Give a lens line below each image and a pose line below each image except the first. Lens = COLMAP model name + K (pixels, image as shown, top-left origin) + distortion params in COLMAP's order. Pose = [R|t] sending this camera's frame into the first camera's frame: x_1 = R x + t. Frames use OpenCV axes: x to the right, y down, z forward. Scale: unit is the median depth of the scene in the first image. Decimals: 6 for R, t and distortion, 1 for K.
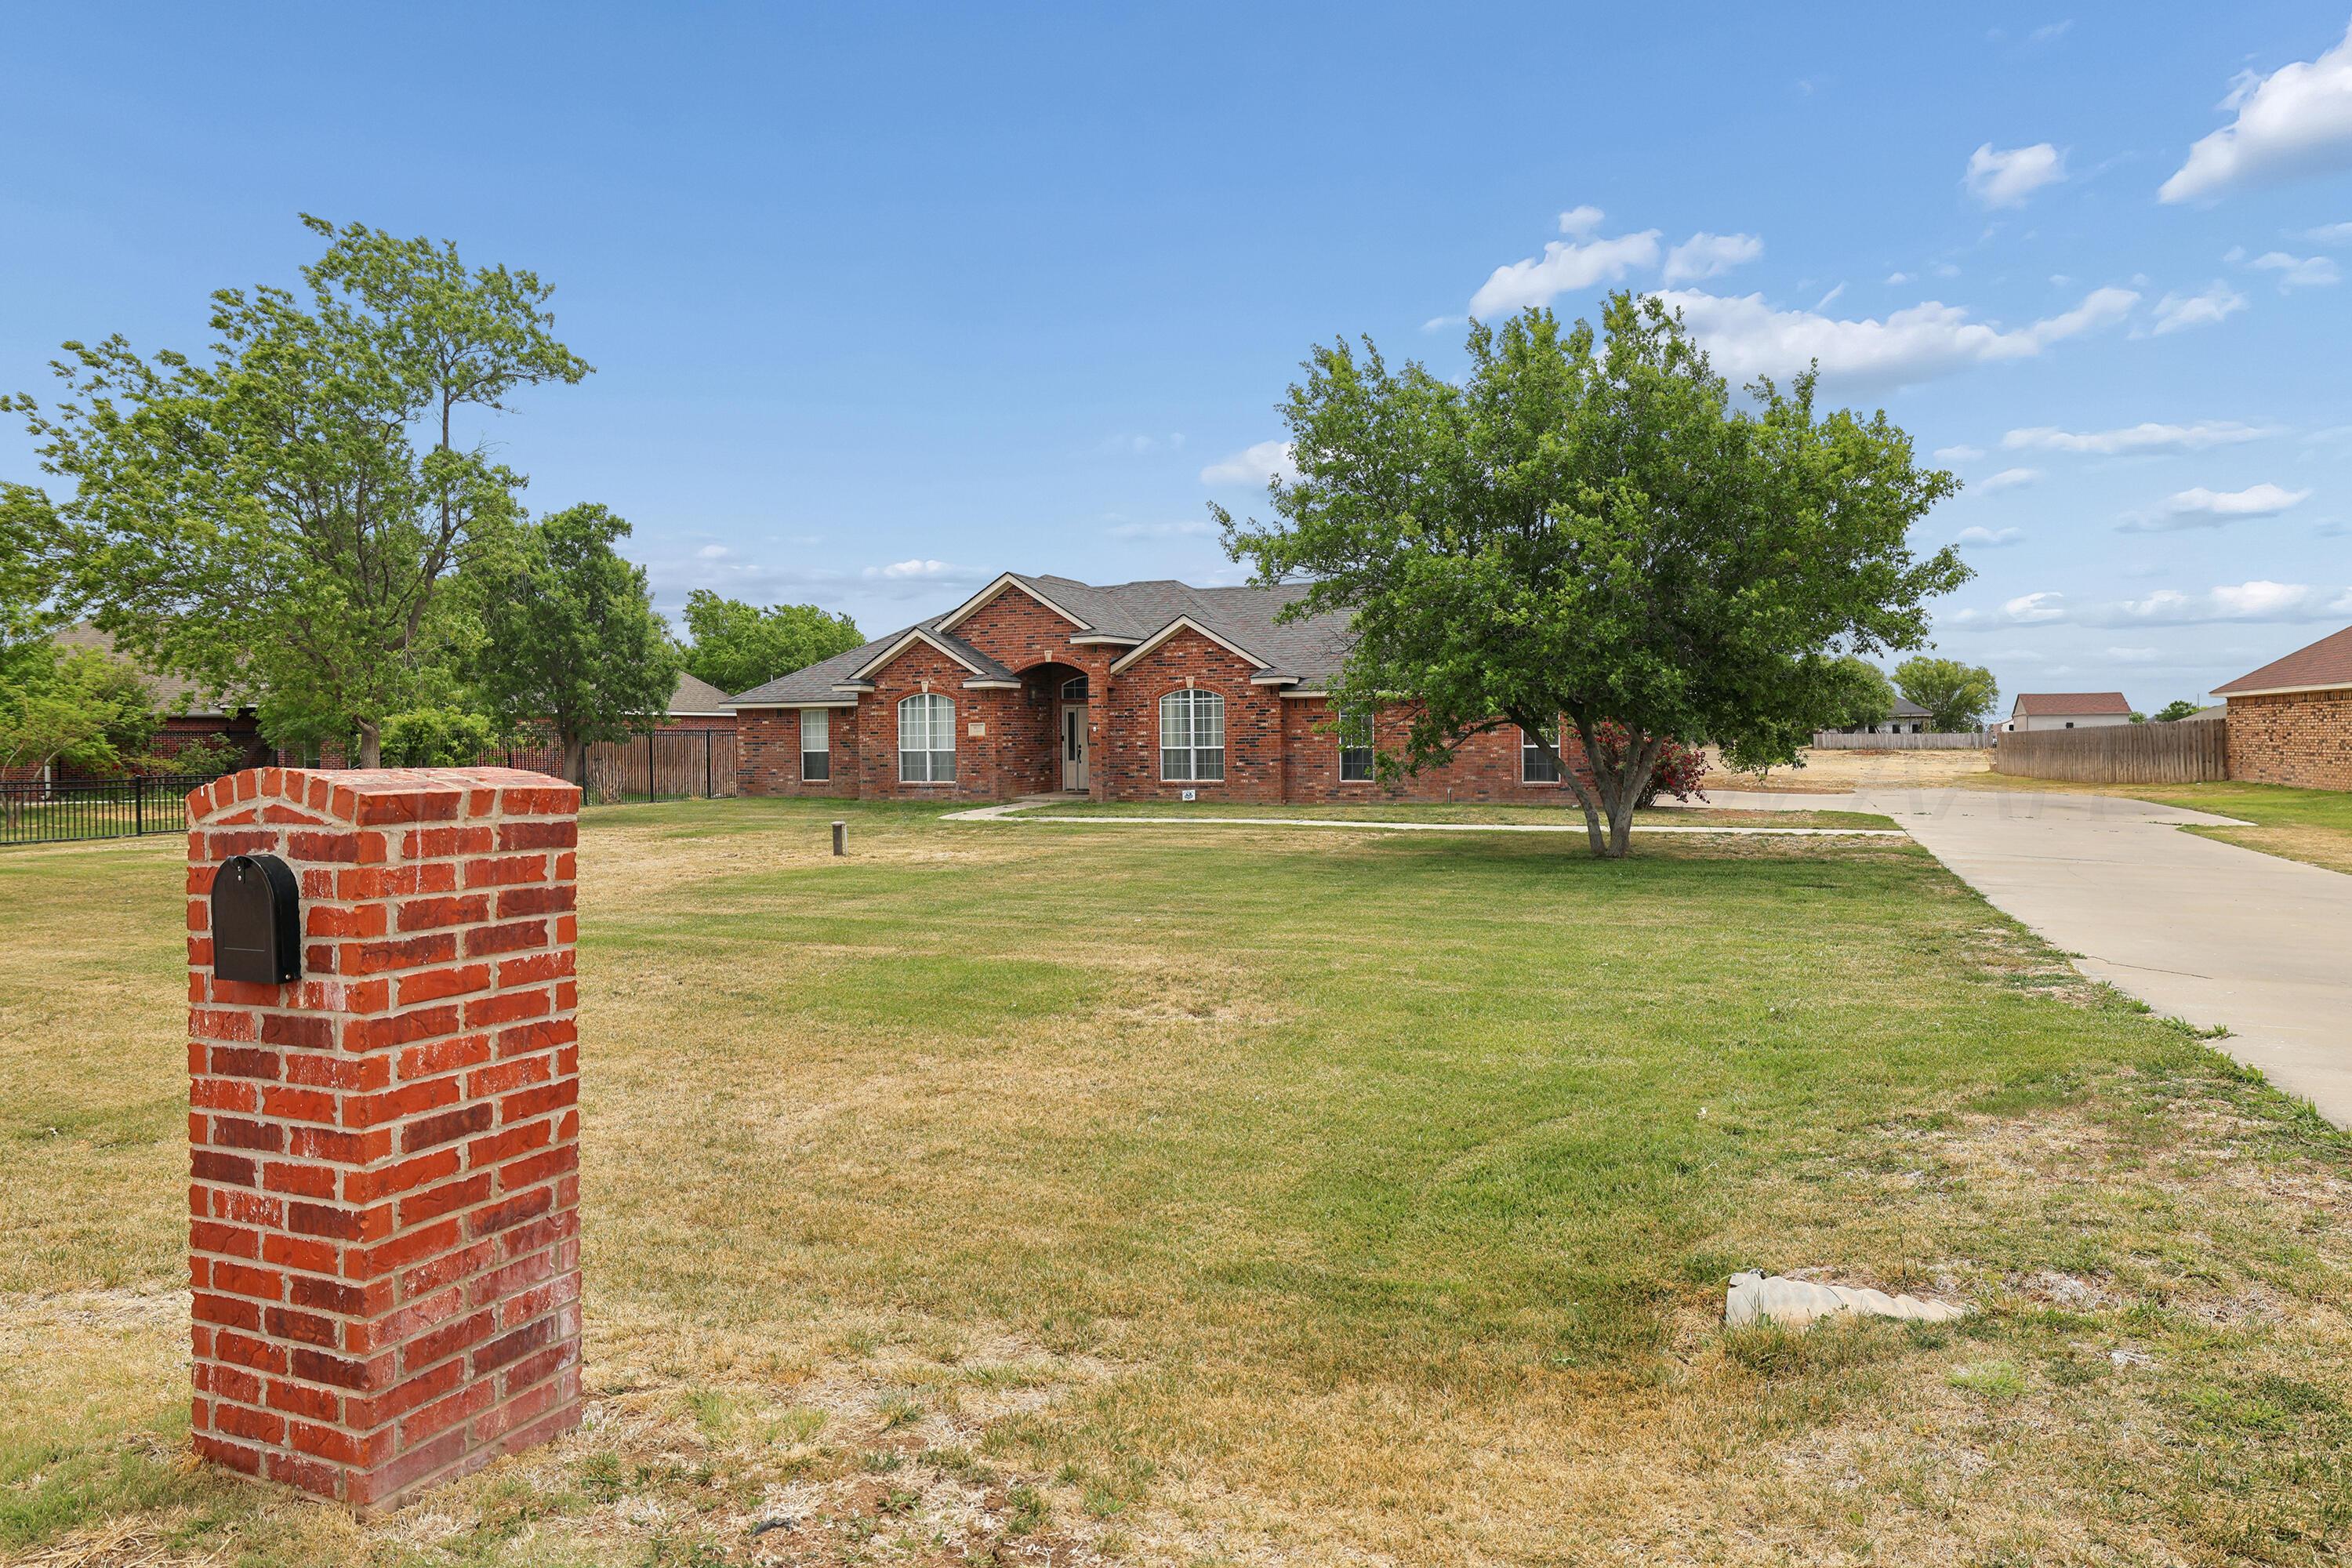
lens RADIAL K [[1413.3, 0, 1152.6], [0, 1413.3, 786.3], [0, 0, 1]] dist [-0.000059, 0.000235]
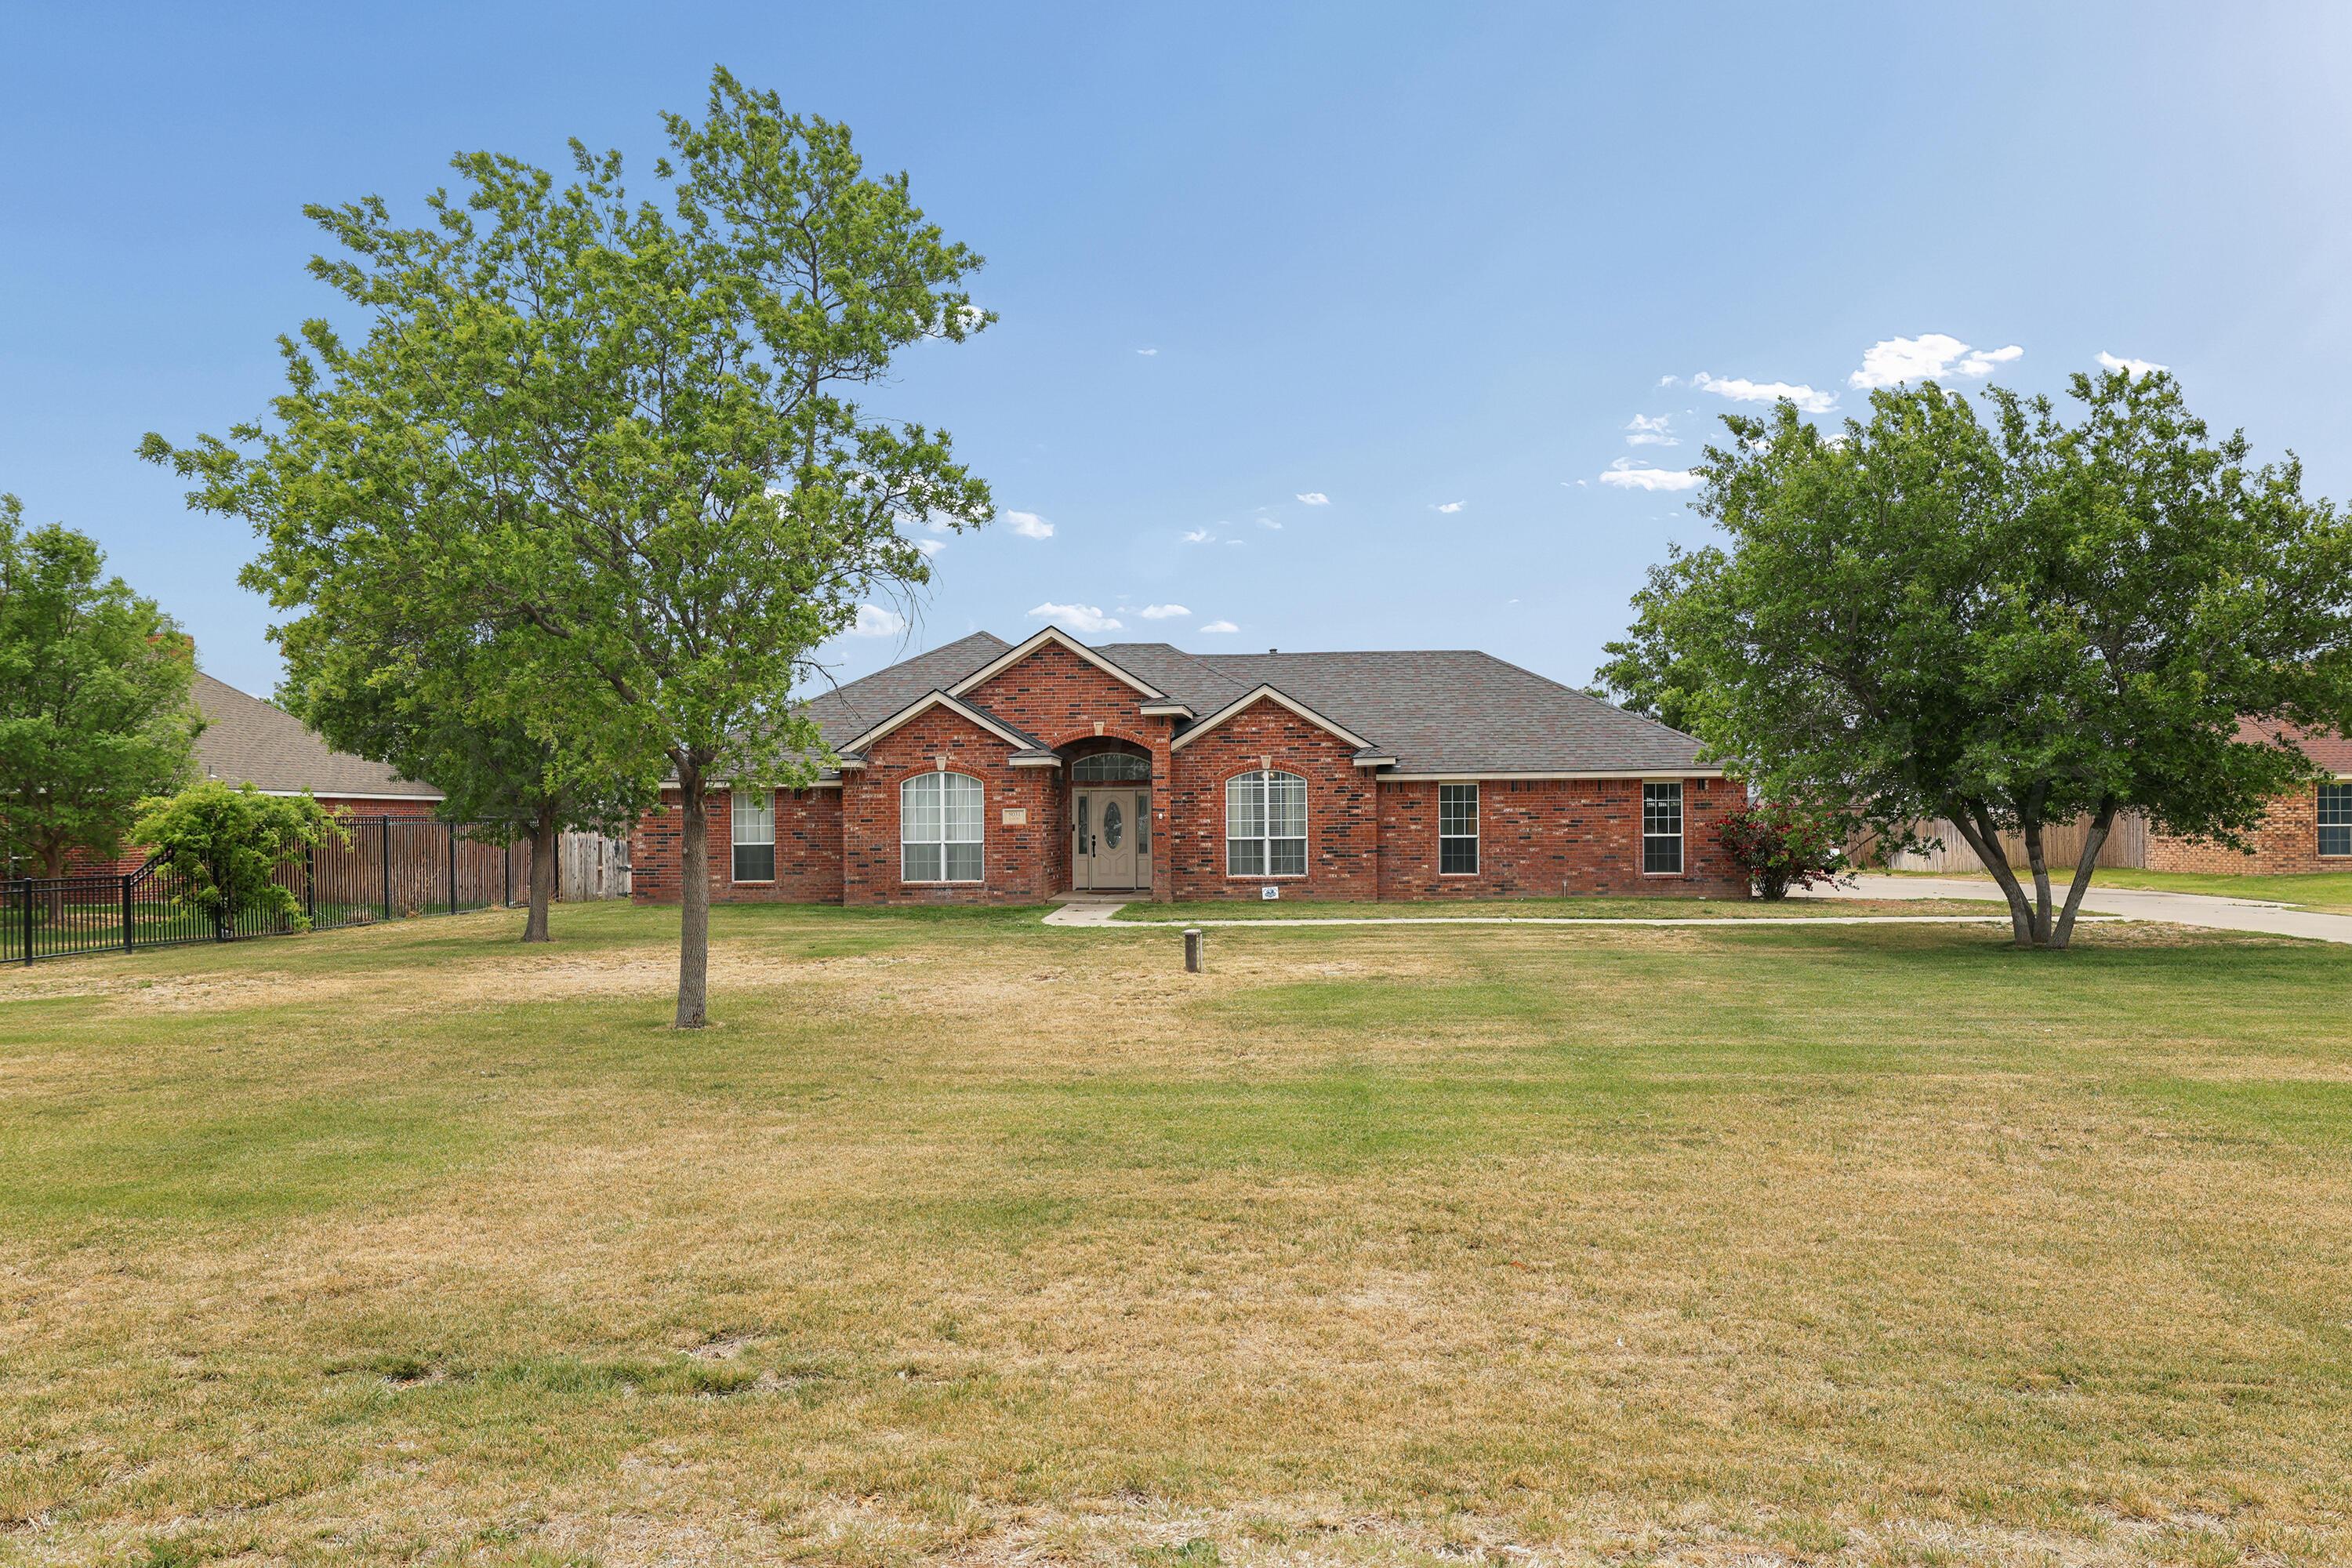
lens RADIAL K [[1592.1, 0, 1192.6], [0, 1592.1, 860.7], [0, 0, 1]] dist [-0.002341, 0.049880]
pose [[0.936317, -0.007800, 0.351069, -0.355646], [0.012570, 0.999857, -0.011309, -0.003025], [-0.350930, 0.015002, 0.936281, 0.104093]]
